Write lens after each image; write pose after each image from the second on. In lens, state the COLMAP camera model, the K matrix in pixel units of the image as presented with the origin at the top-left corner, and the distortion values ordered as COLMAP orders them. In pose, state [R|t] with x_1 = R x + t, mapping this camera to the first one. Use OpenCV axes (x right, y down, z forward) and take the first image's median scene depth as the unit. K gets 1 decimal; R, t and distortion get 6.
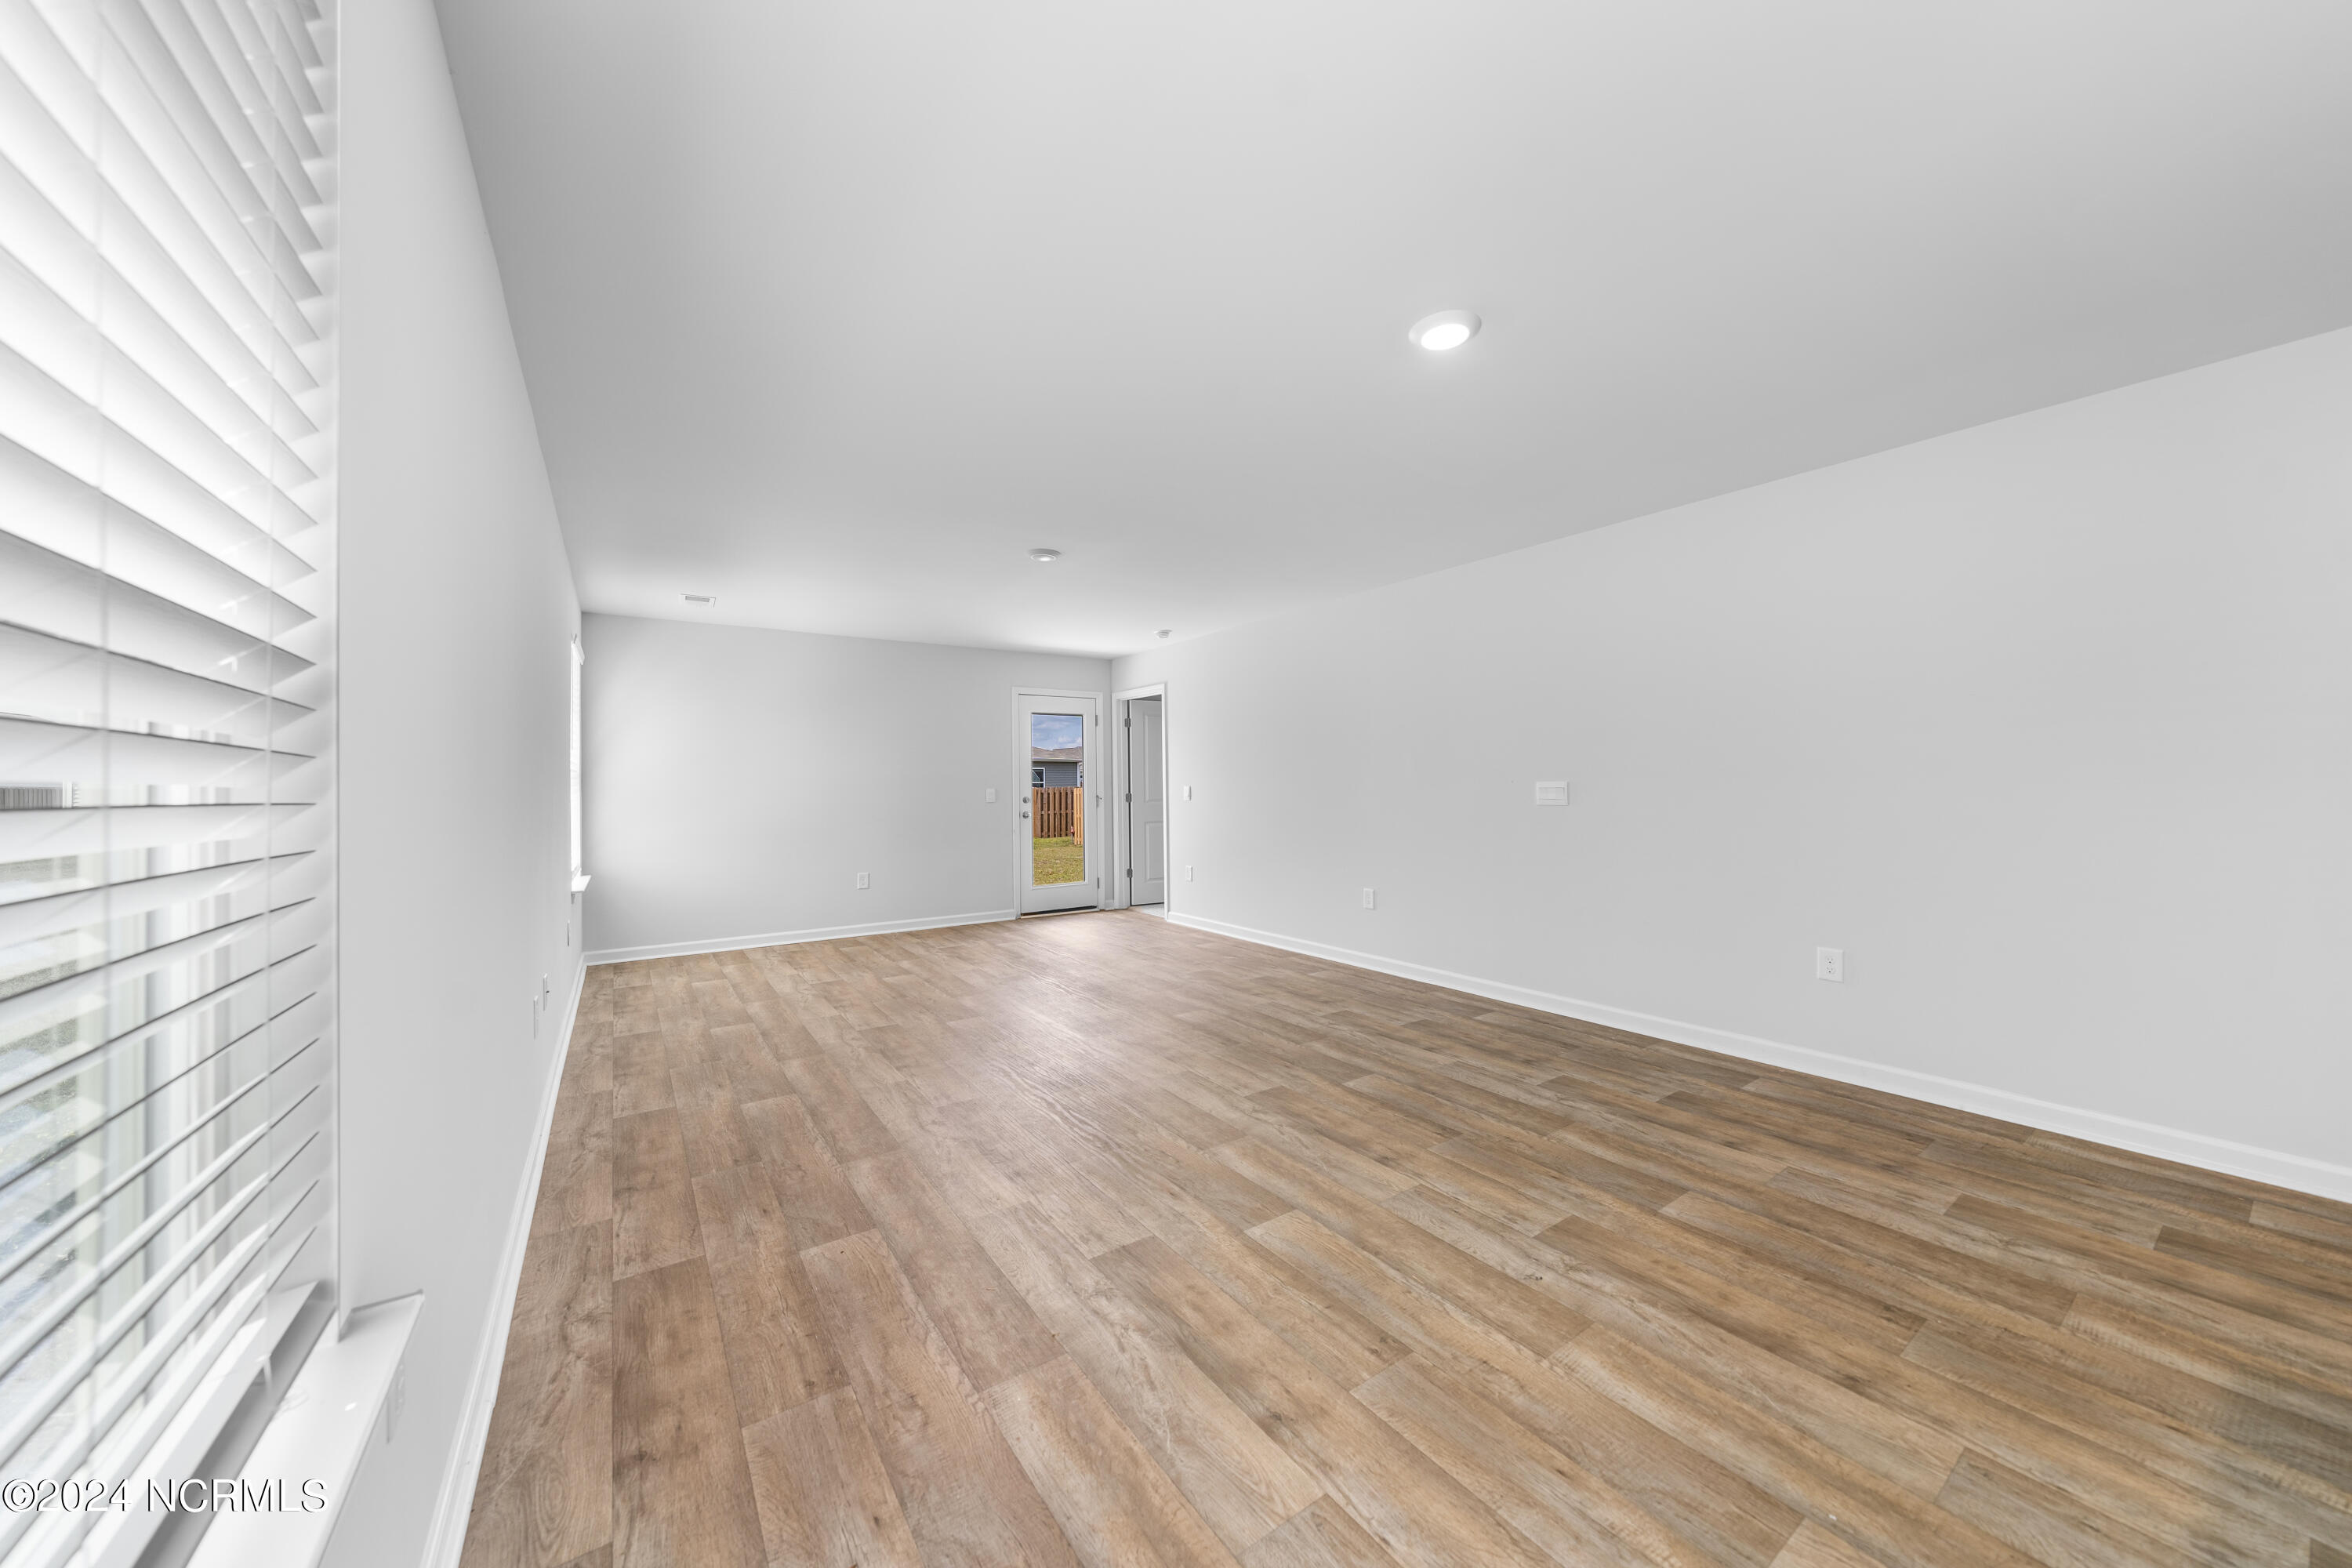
lens RADIAL K [[908.4, 0, 1180.6], [0, 908.4, 782.3], [0, 0, 1]] dist [-0.006781, 0.001478]
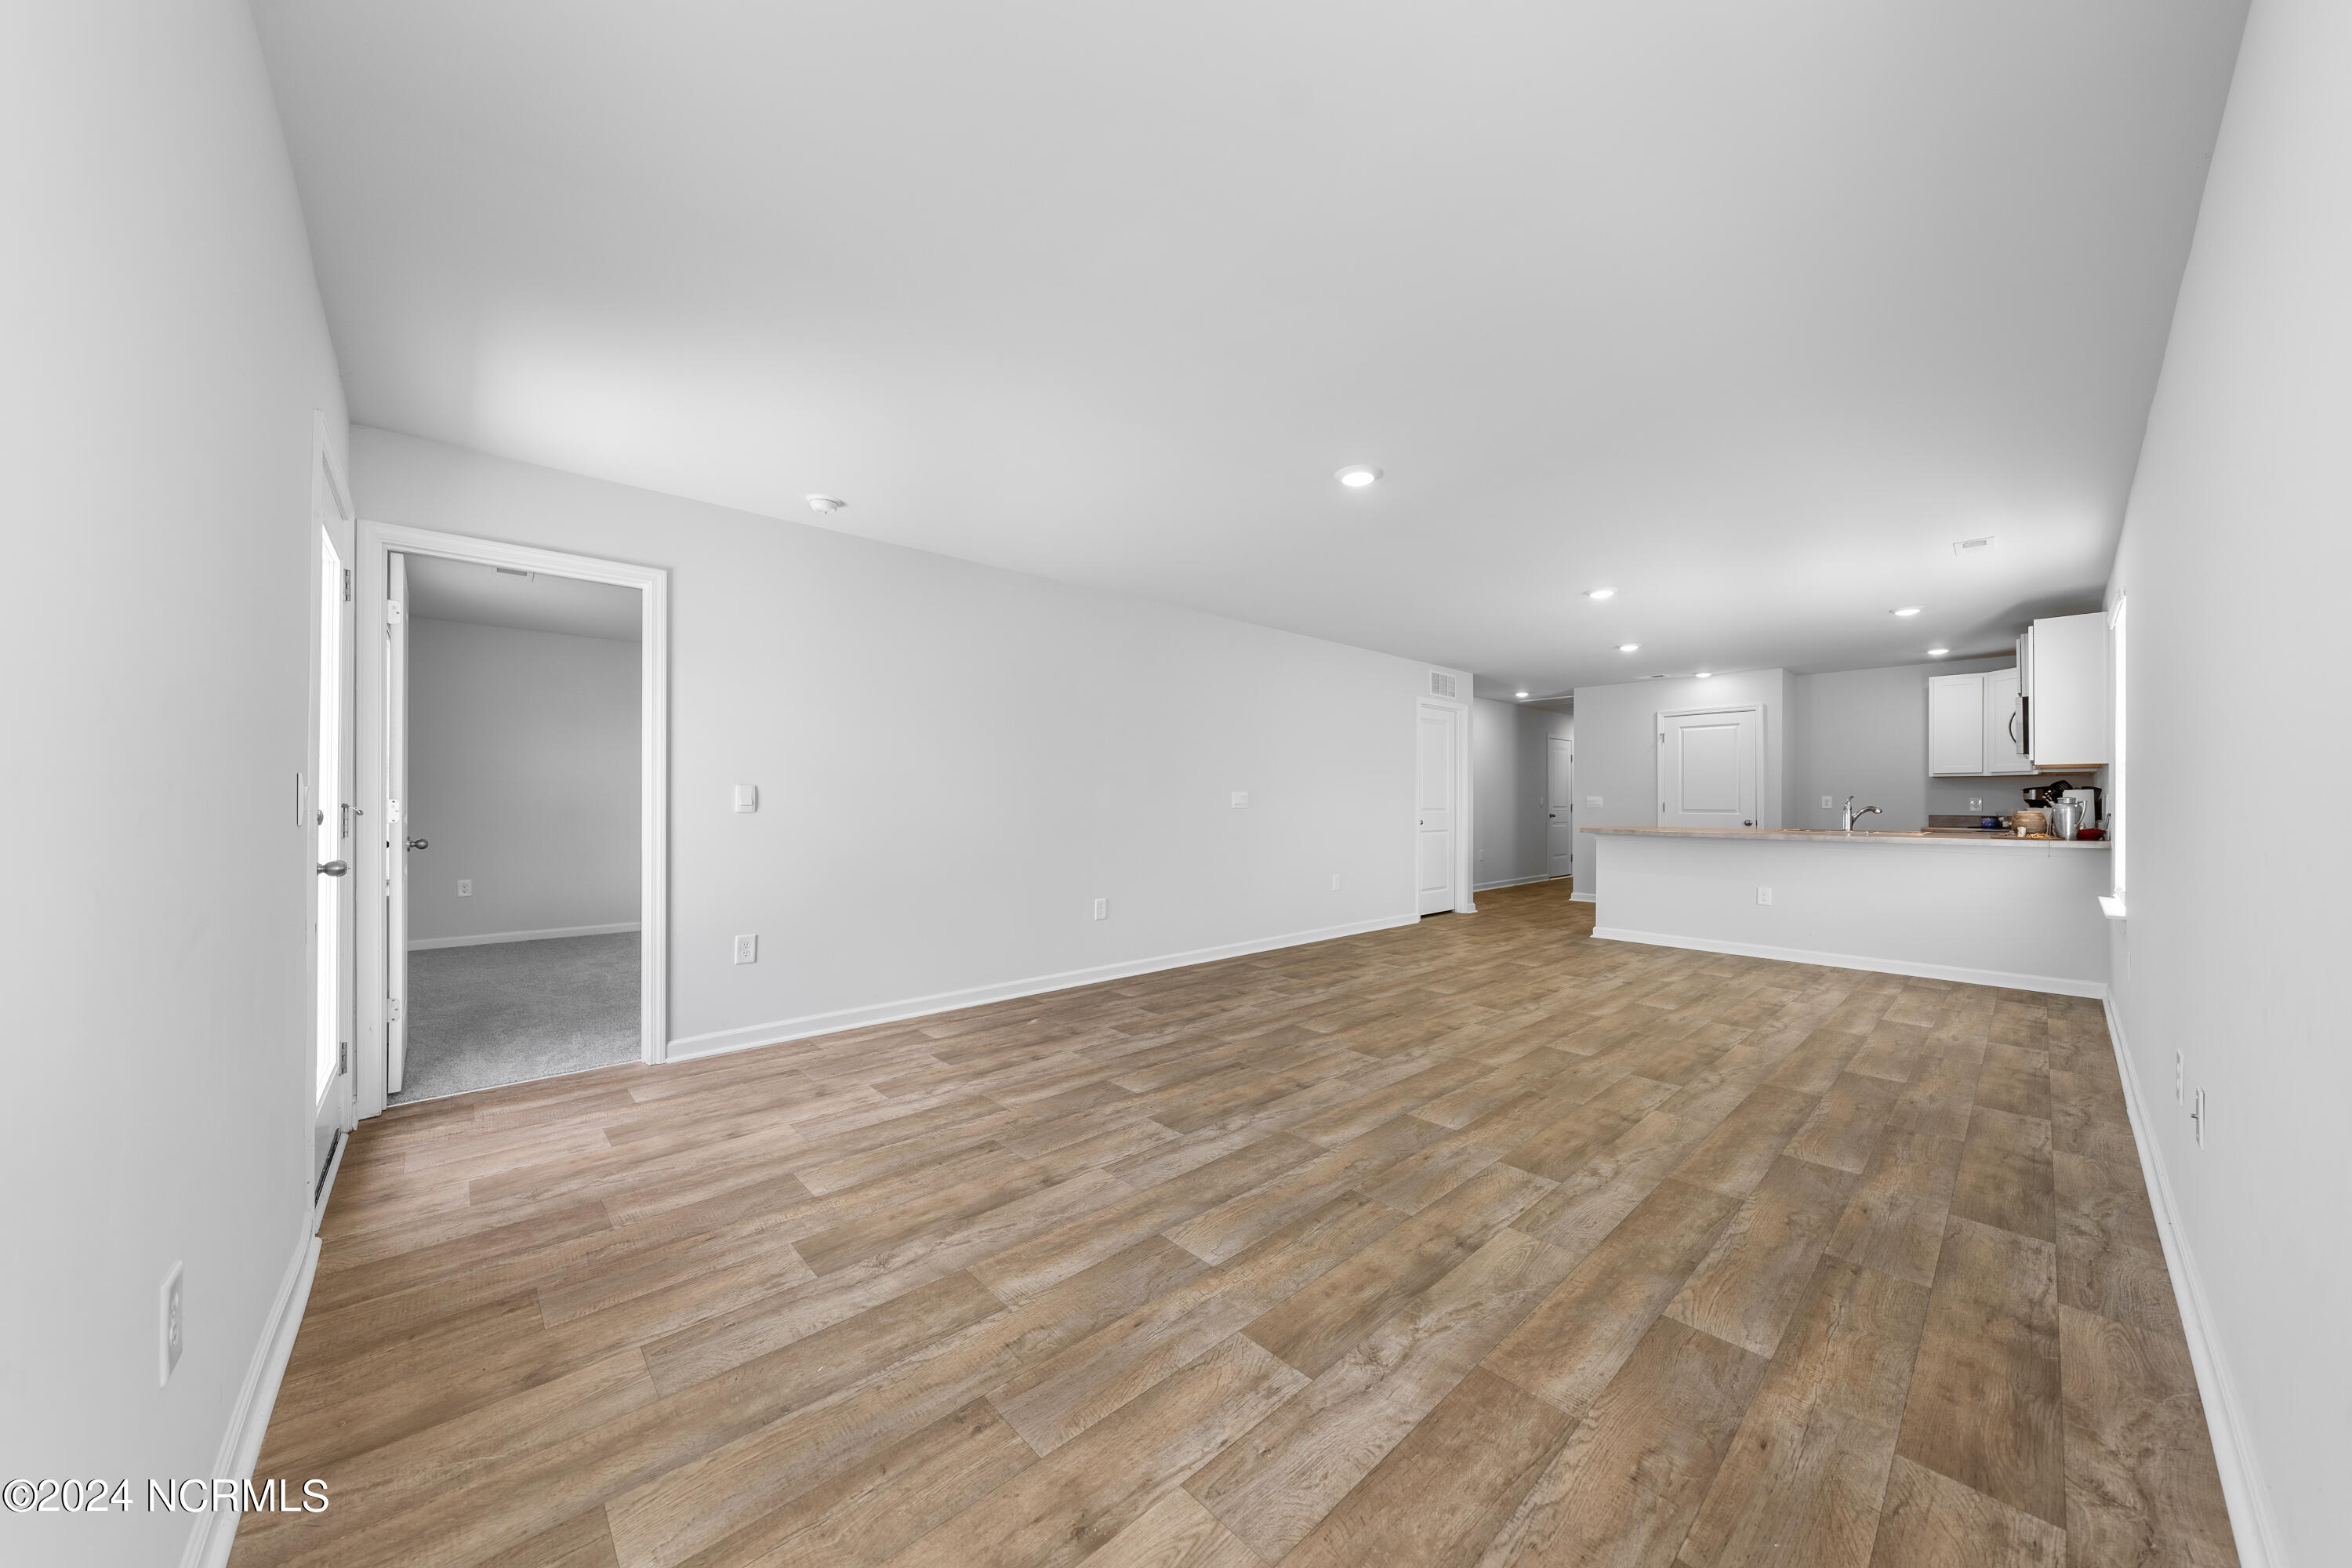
lens RADIAL K [[759.0, 0, 1182.3], [0, 759.0, 787.9], [0, 0, 1]] dist [-0.003112, 0.000722]
pose [[-0.163233, 0.025829, 0.986249, -0.627744], [-0.003806, 0.999633, -0.026809, 0.009595], [-0.986580, -0.008130, -0.163075, 1.004616]]
